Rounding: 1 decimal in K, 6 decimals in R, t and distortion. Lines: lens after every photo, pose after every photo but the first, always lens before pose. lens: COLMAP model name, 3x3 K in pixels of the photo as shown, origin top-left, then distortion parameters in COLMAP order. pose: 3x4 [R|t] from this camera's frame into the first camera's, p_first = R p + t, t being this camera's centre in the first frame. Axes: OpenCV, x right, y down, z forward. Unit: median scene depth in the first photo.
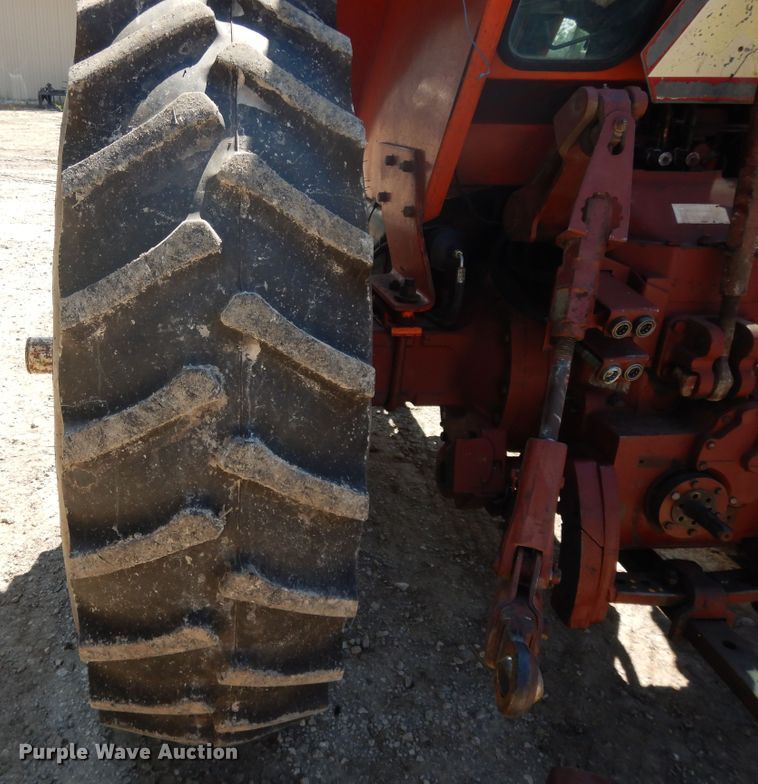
lens RADIAL K [[737.8, 0, 236.2], [0, 737.8, 391.4], [0, 0, 1]] dist [0.002351, 0.003905]
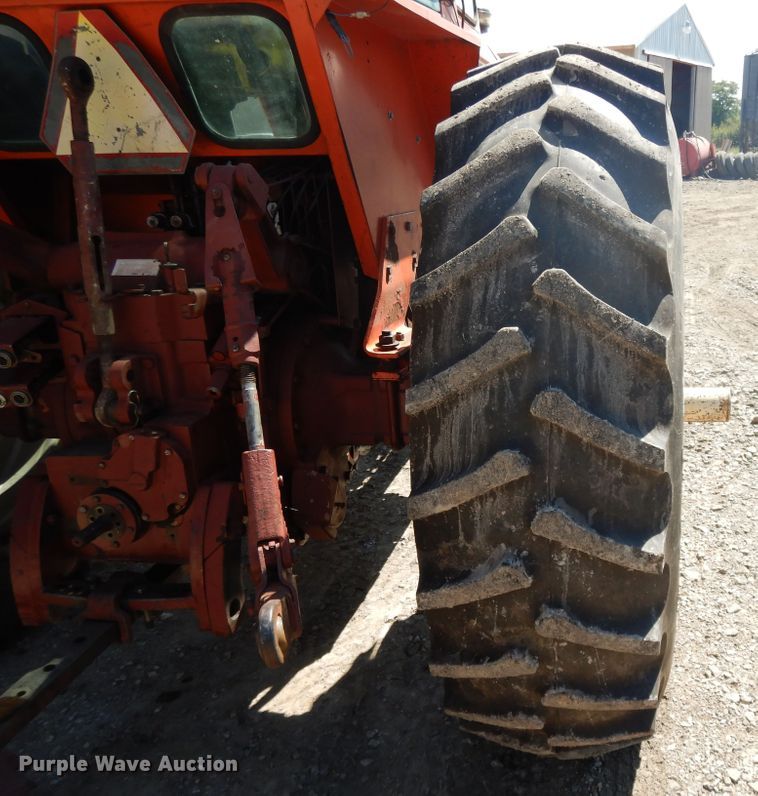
lens RADIAL K [[794.0, 0, 555.1], [0, 794.0, 423.1], [0, 0, 1]] dist [0.001951, 0.002543]
pose [[0.988410, 0.018356, -0.150696, 2.103619], [-0.029085, 0.997172, -0.069304, 0.101087], [0.148997, 0.072883, 0.986148, -0.162309]]
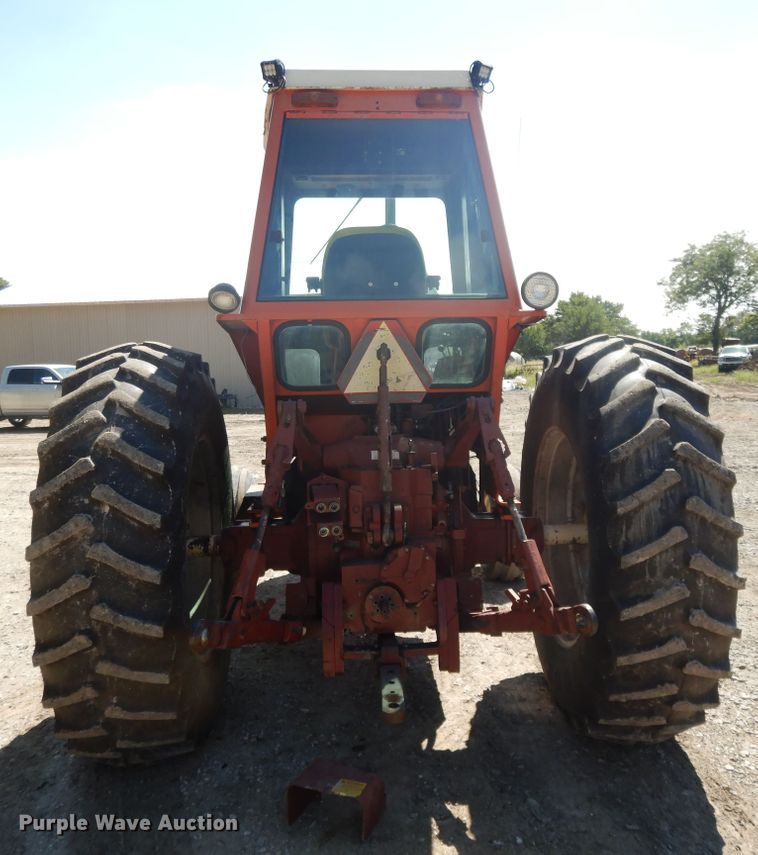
lens RADIAL K [[801.4, 0, 406.5], [0, 801.4, 430.4], [0, 0, 1]] dist [-0.006183, -0.004990]
pose [[0.999231, -0.038784, 0.005763, 0.968070], [0.038541, 0.944490, -0.326271, 0.578894], [0.007211, 0.326242, 0.945259, -1.520498]]
